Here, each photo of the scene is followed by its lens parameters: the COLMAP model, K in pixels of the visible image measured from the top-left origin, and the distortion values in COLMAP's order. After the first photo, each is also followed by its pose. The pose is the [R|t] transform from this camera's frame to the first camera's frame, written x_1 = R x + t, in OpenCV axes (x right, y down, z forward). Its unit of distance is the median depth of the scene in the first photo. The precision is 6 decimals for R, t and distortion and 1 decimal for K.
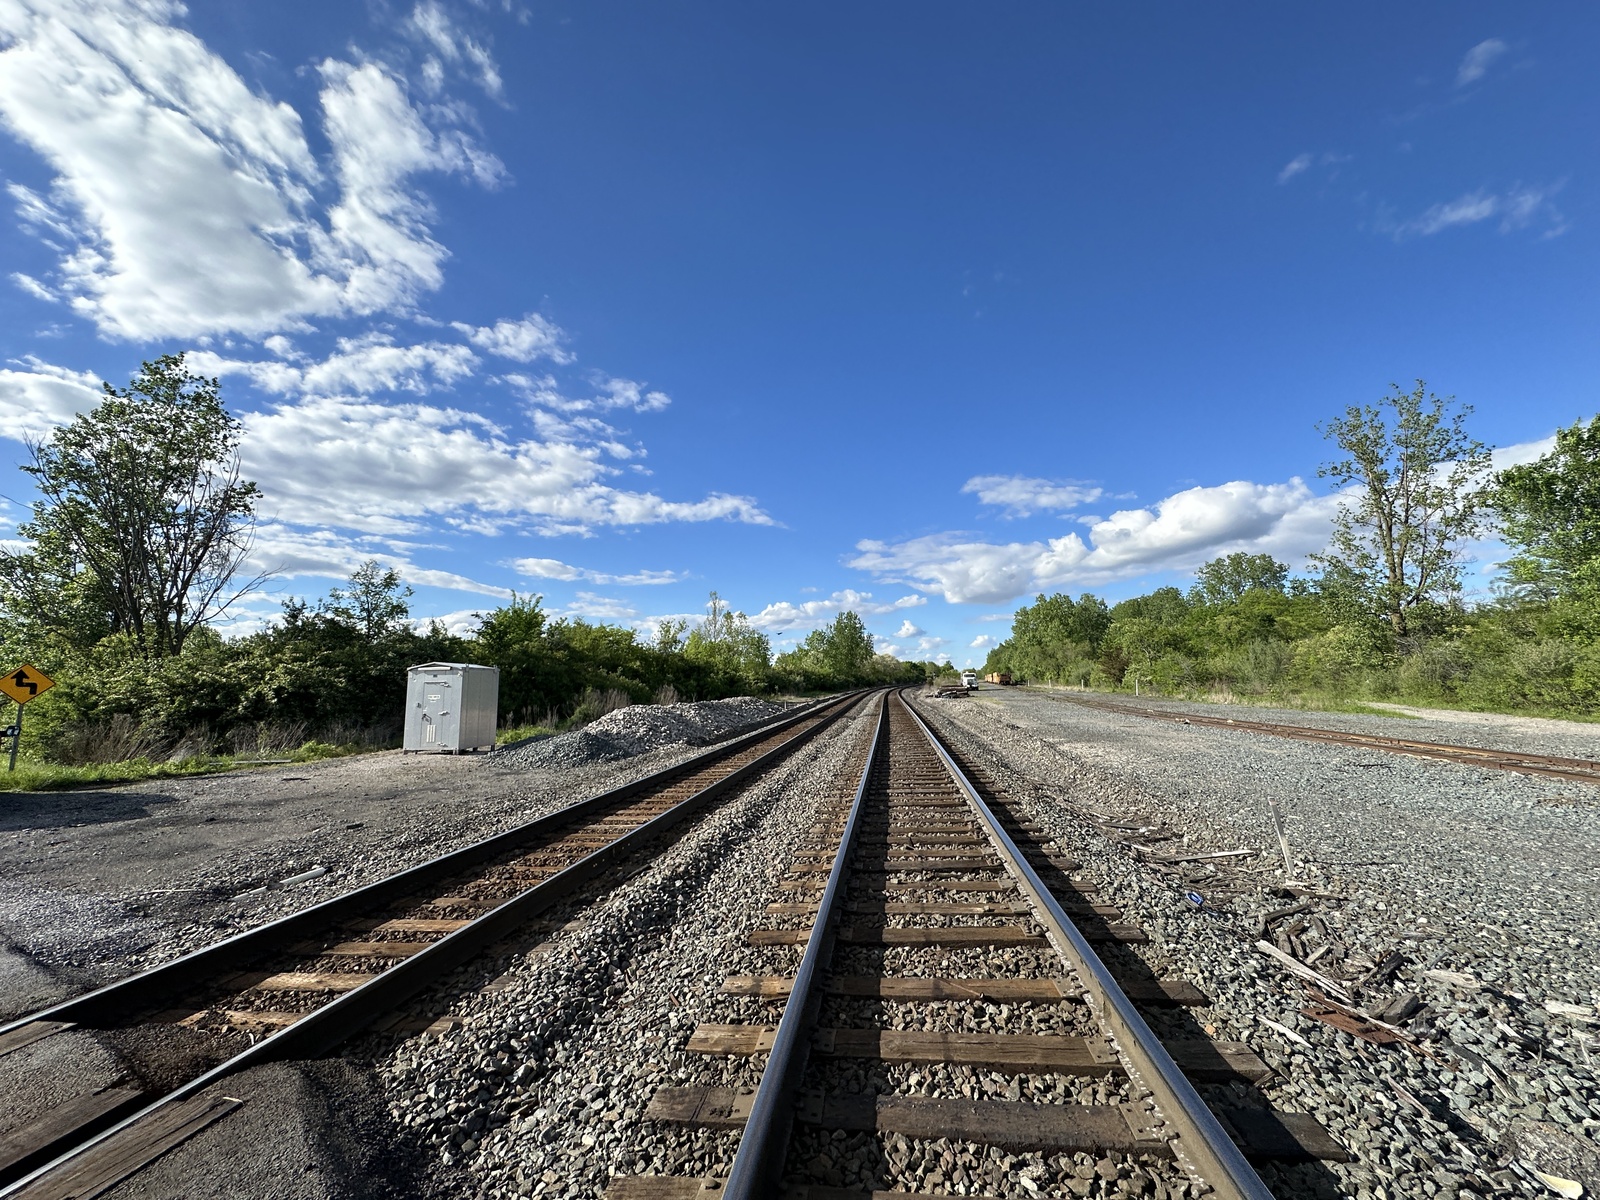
lens RADIAL K [[638.2, 0, 792.6], [0, 638.2, 602.6], [0, 0, 1]] dist [-0.000602, -0.001088]
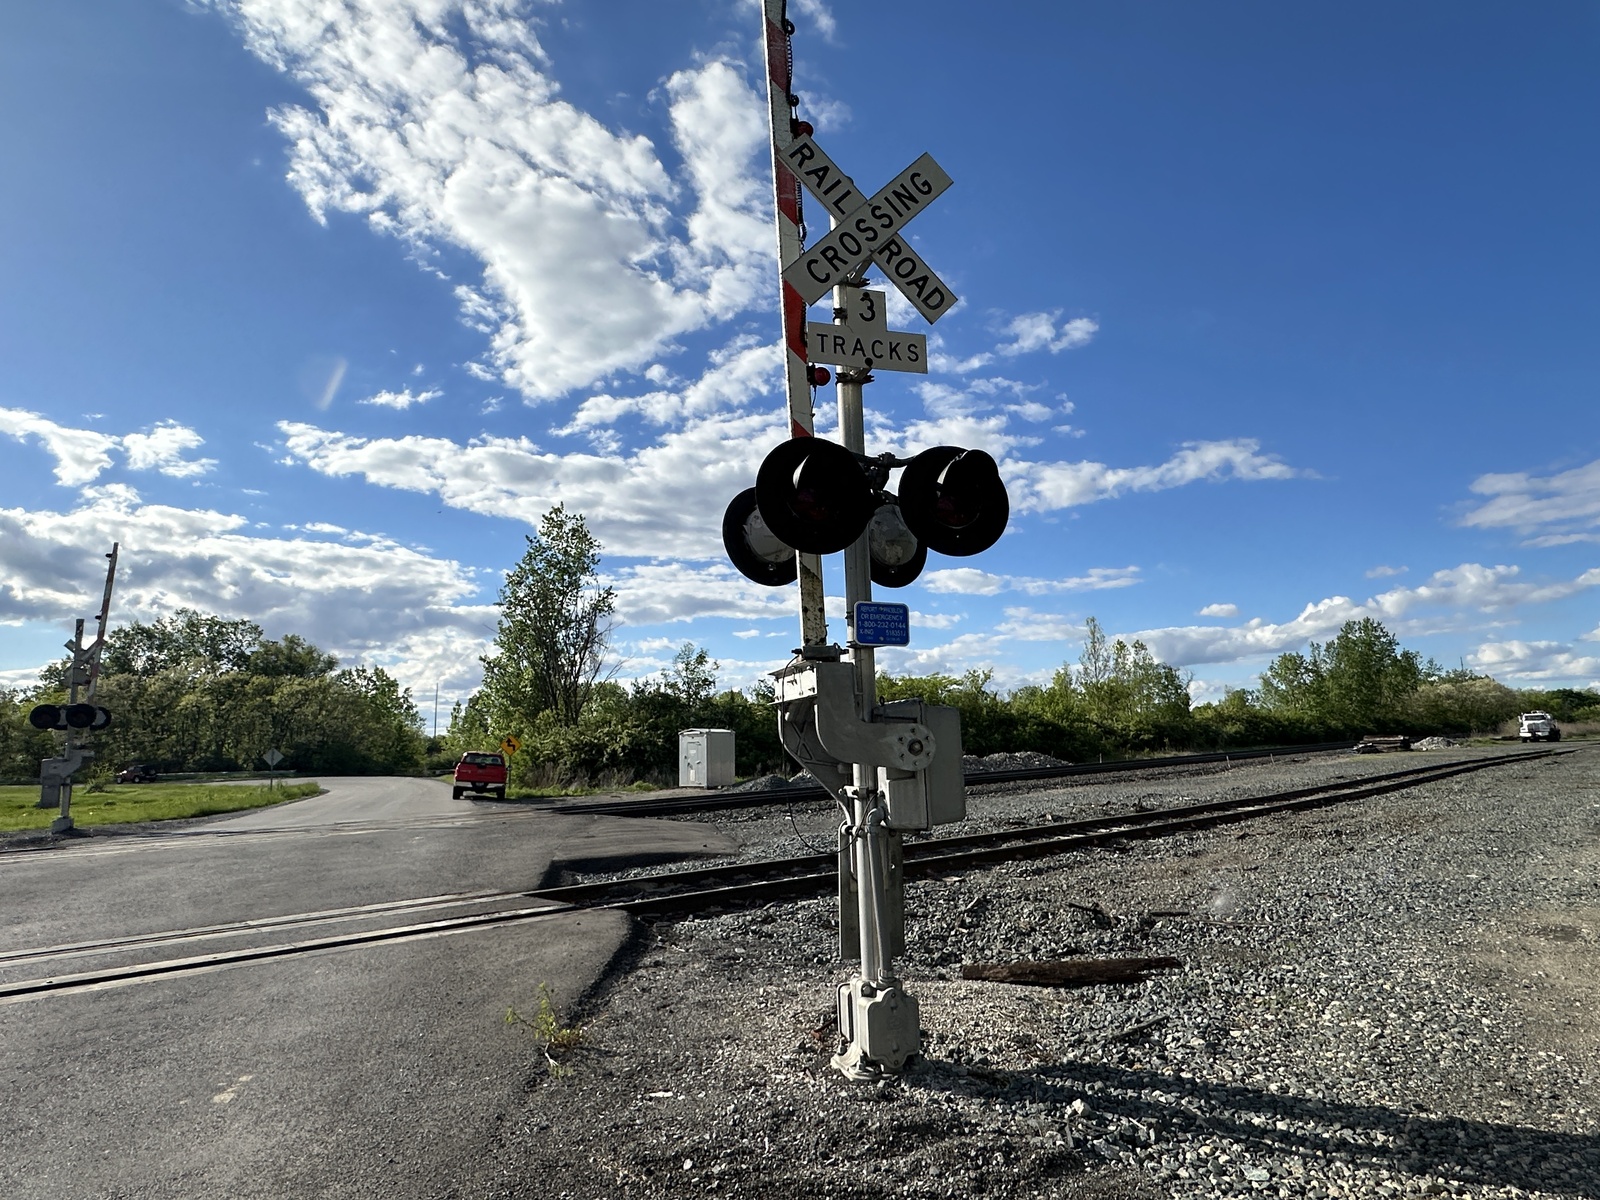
lens RADIAL K [[954.7, 0, 806.8], [0, 954.7, 608.3], [0, 0, 1]] dist [-0.000238, 0.000118]
pose [[0.845479, -0.081472, -0.527756, 0.111410], [0.078965, 0.996503, -0.027330, -0.013537], [0.528137, -0.018567, 0.848956, -0.097426]]
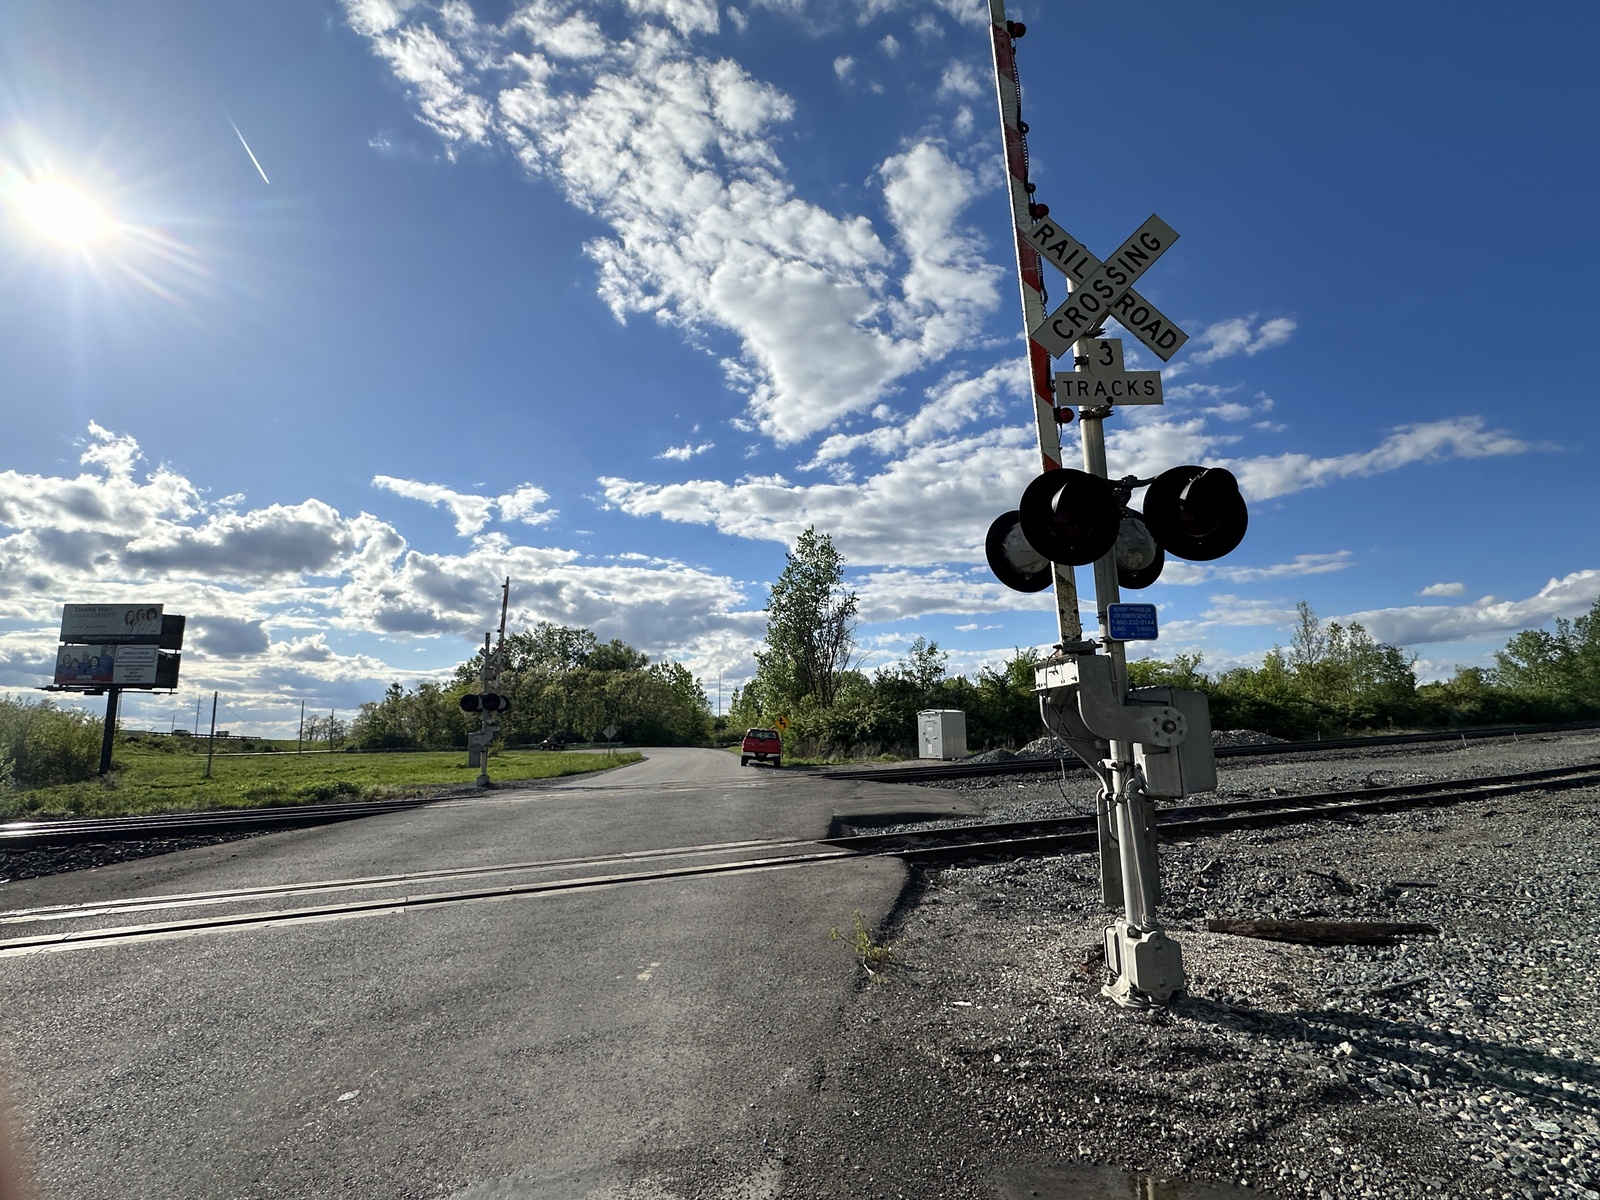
lens RADIAL K [[806.1, 0, 795.4], [0, 806.1, 604.7], [0, 0, 1]] dist [-0.000999, -0.000042]
pose [[0.670667, -0.112961, -0.733107, 0.110999], [0.106027, 0.992786, -0.055977, -0.014062], [0.734142, -0.040187, 0.677806, -0.100839]]
